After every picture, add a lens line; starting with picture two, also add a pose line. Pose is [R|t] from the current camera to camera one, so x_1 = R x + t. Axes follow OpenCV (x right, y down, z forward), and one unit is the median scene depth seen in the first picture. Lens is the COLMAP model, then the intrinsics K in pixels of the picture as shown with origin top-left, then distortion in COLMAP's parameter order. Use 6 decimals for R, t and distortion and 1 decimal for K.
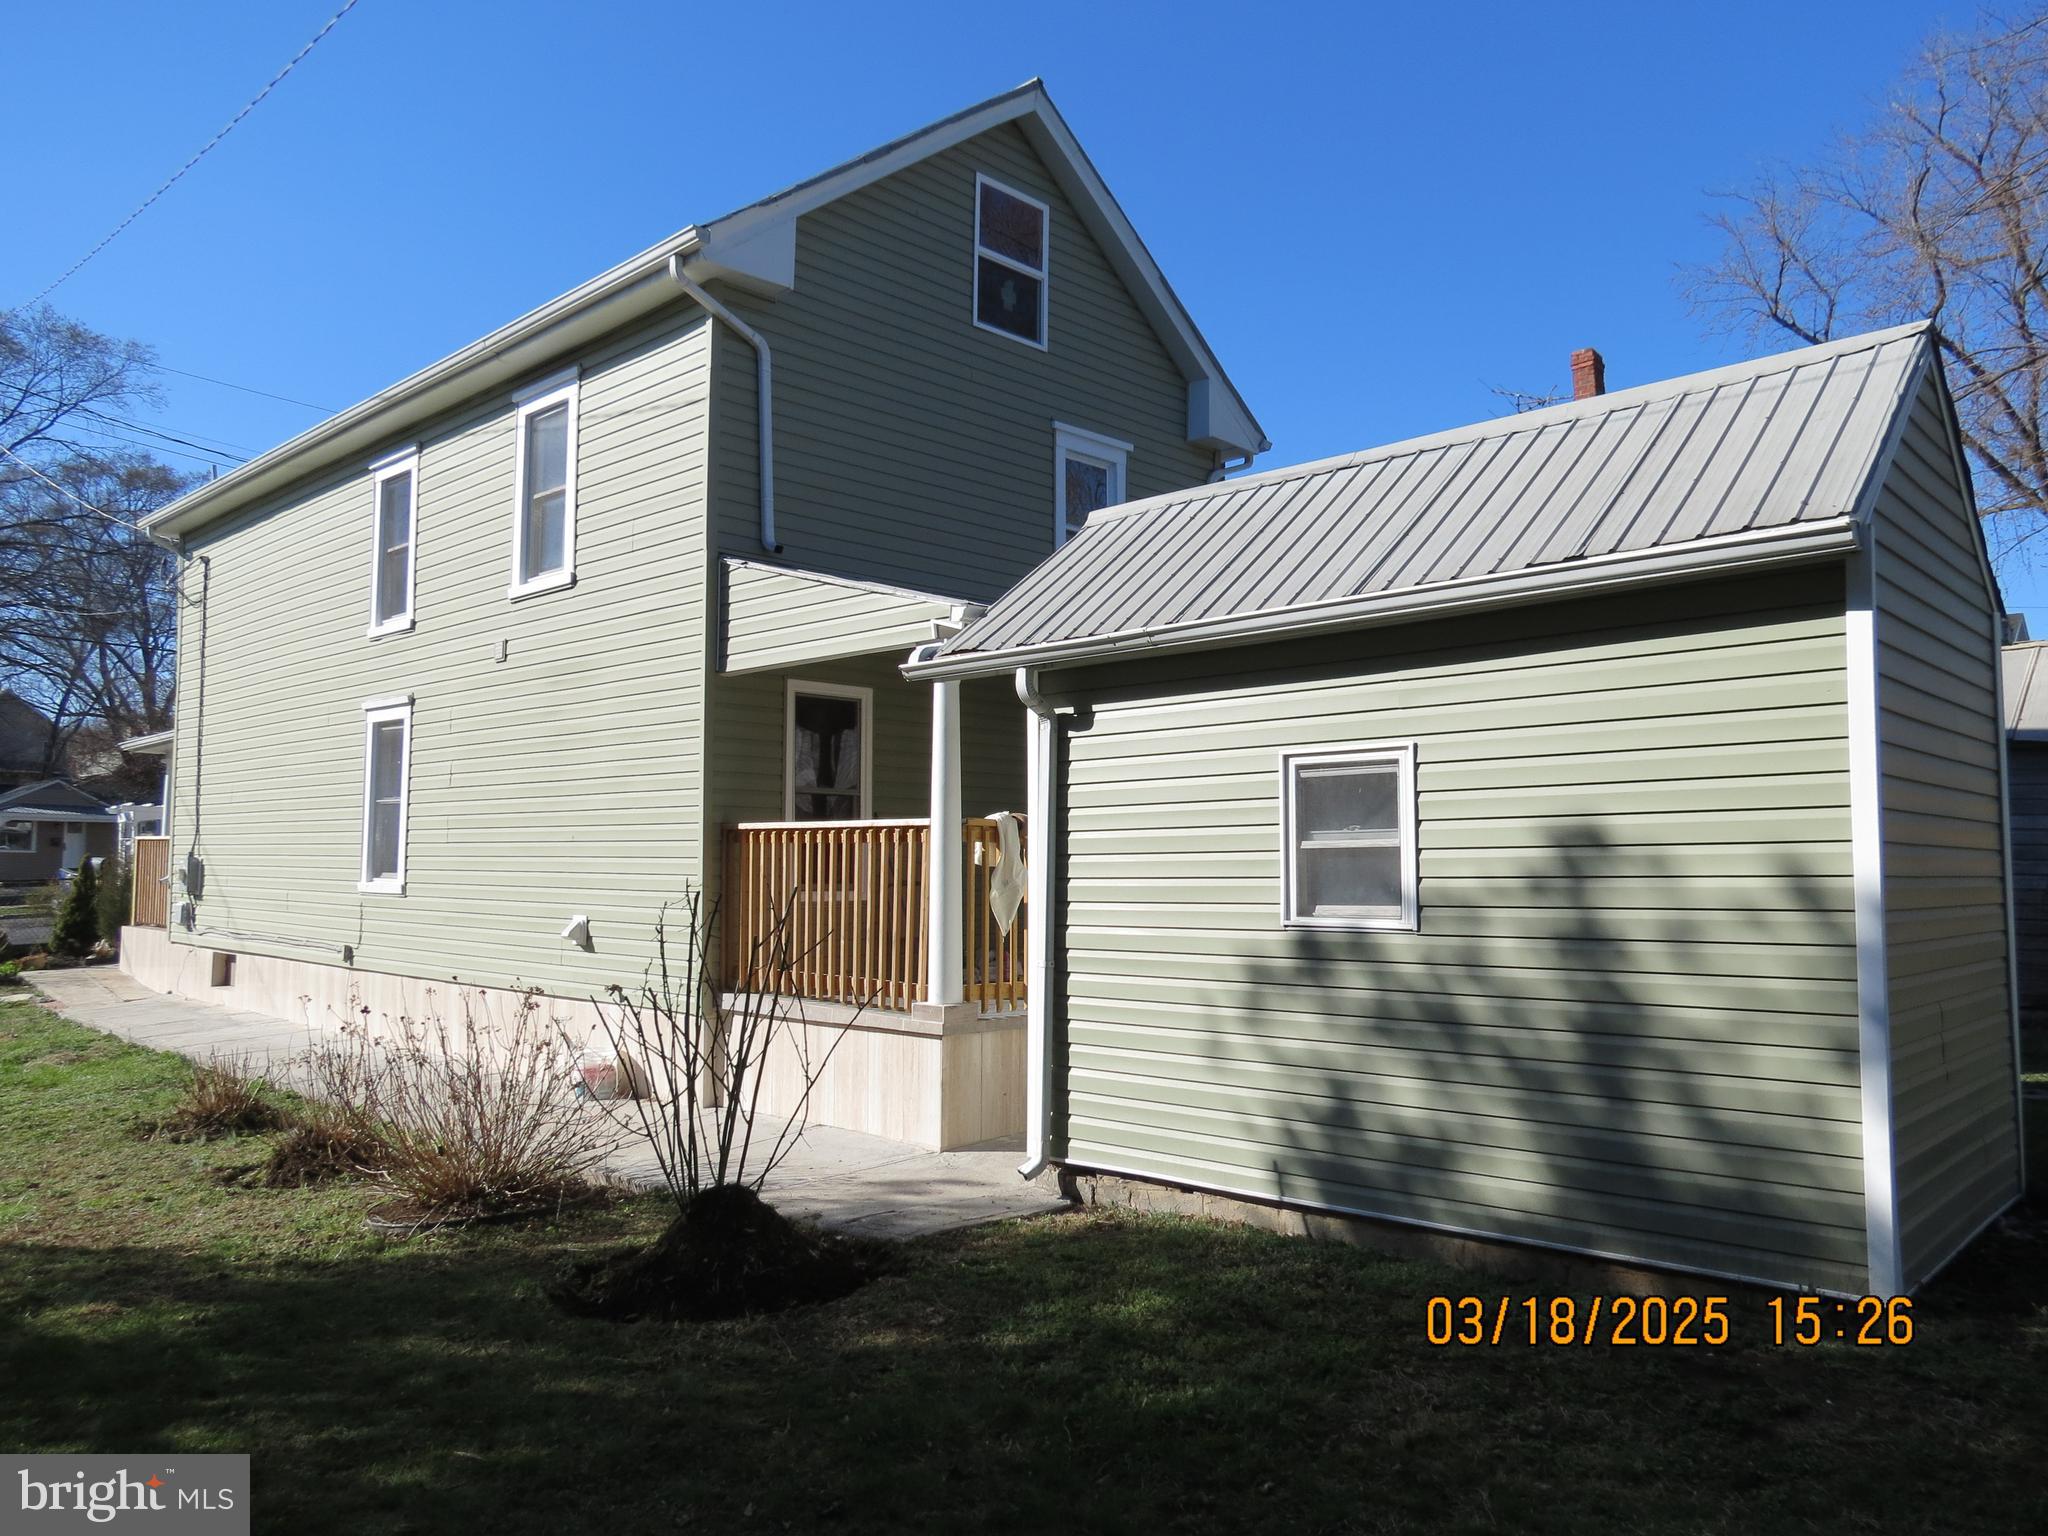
lens RADIAL K [[1456.5, 0, 1023.8], [0, 1456.5, 766.5], [0, 0, 1]] dist [-0.022989, 0.006745]
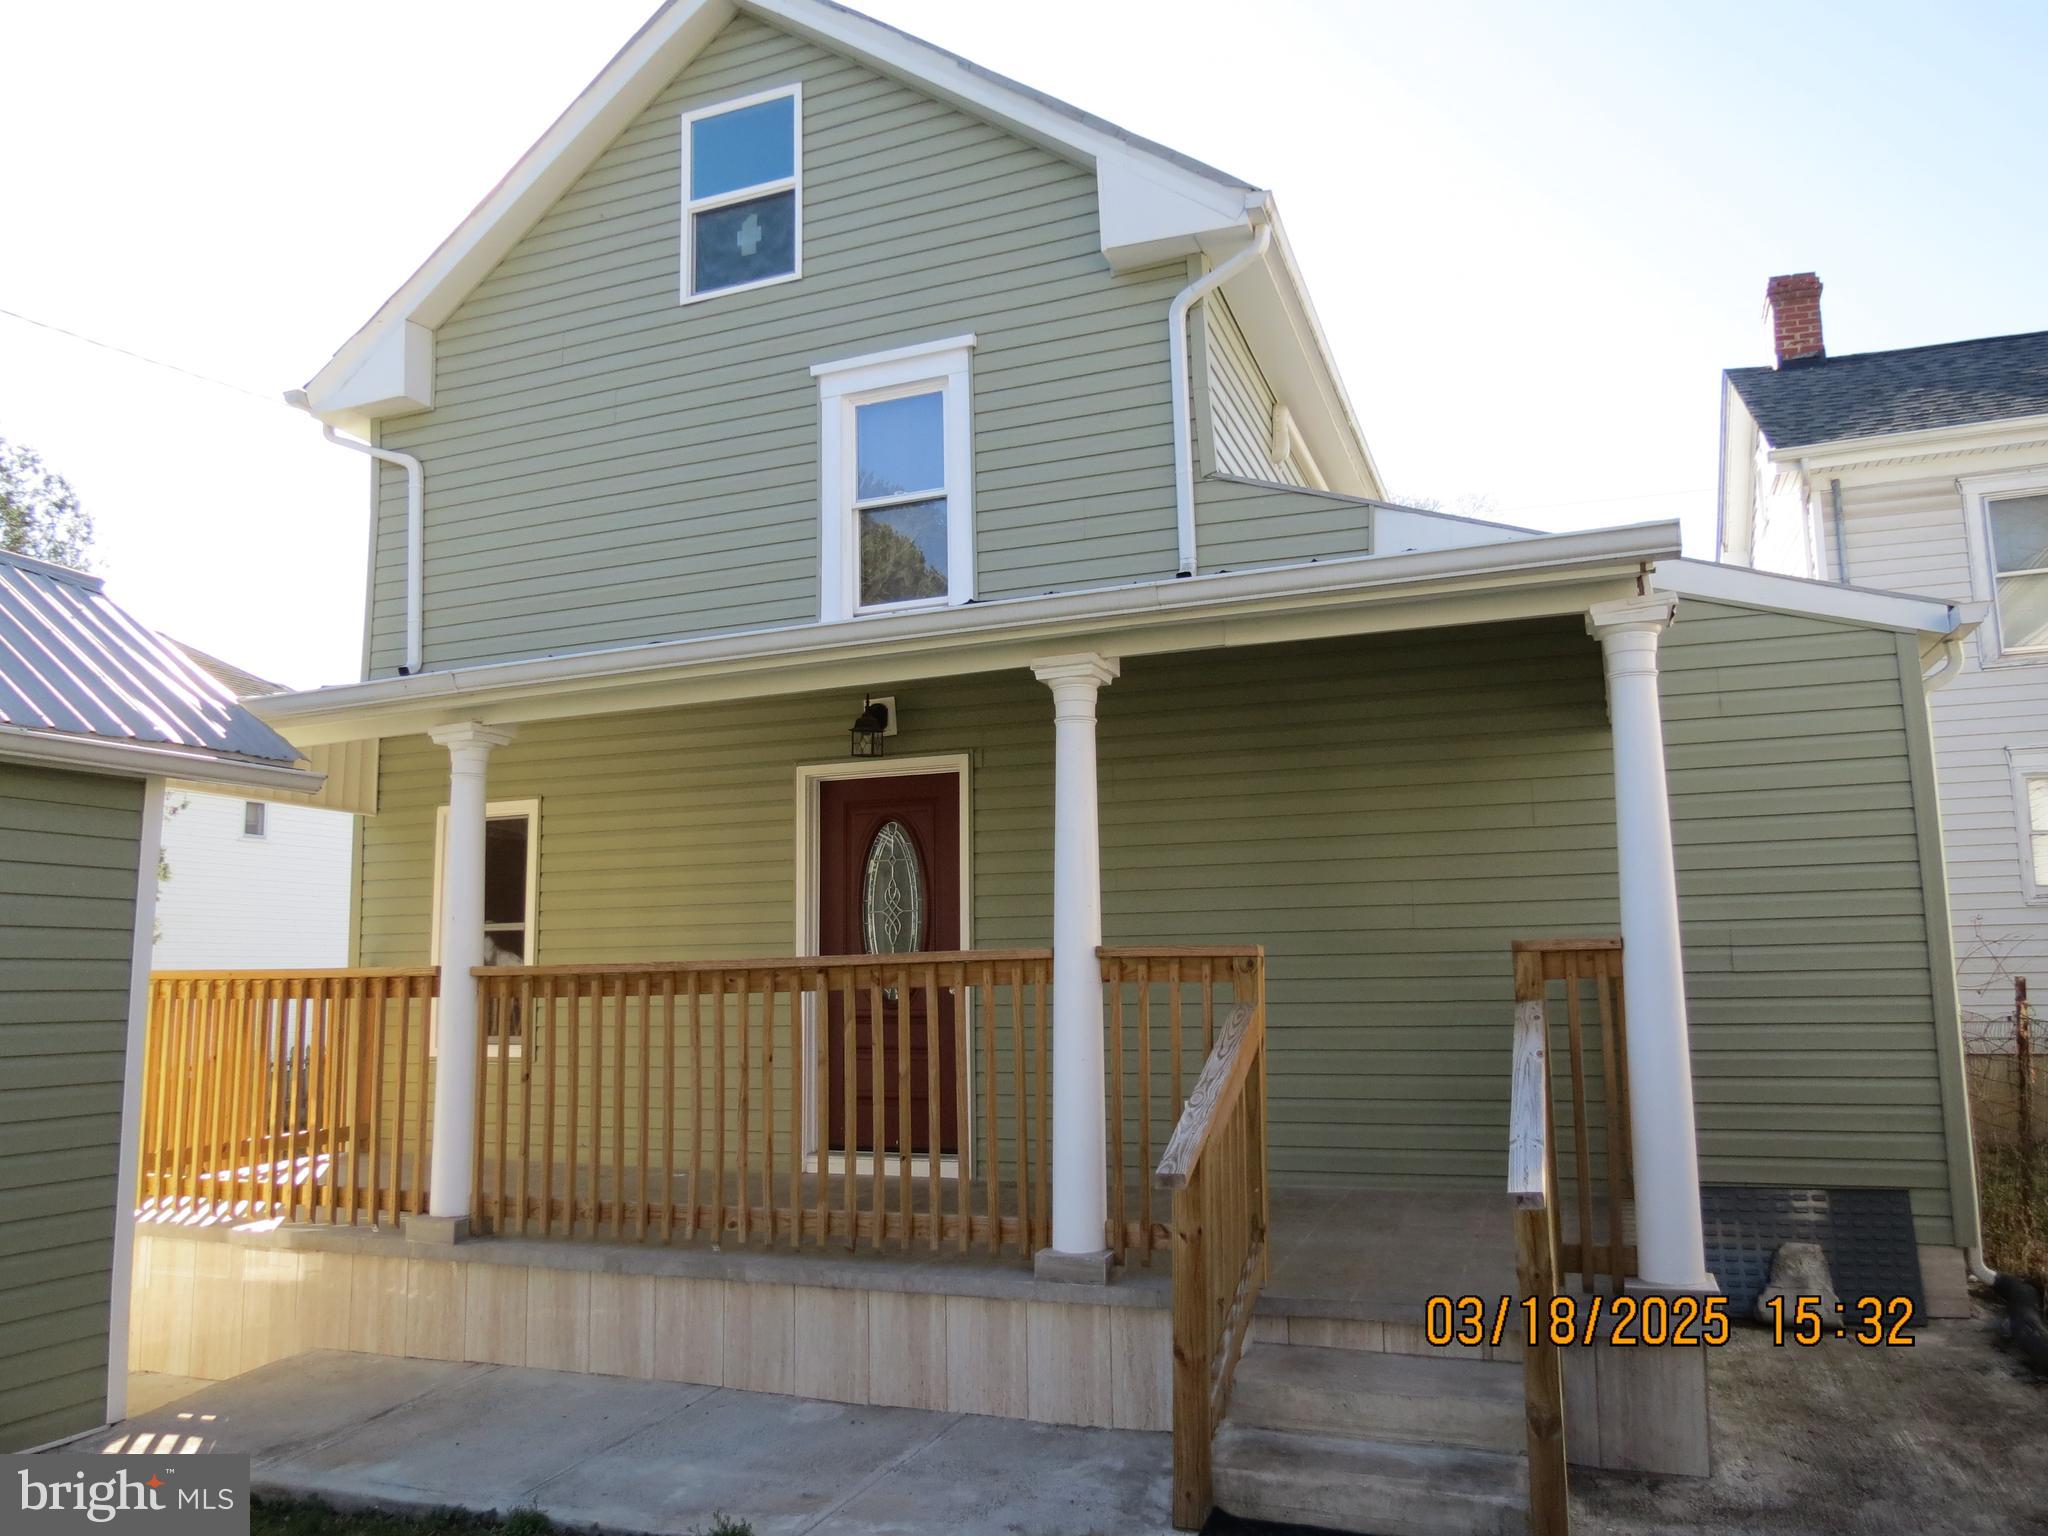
lens RADIAL K [[1456.5, 0, 1021.3], [0, 1456.5, 765.6], [0, 0, 1]] dist [-0.022989, 0.006745]
pose [[0.381907, -0.138116, -0.913822, 0.674446], [0.080182, 0.989994, -0.116119, 0.041825], [0.920716, -0.028925, 0.389160, 0.819428]]
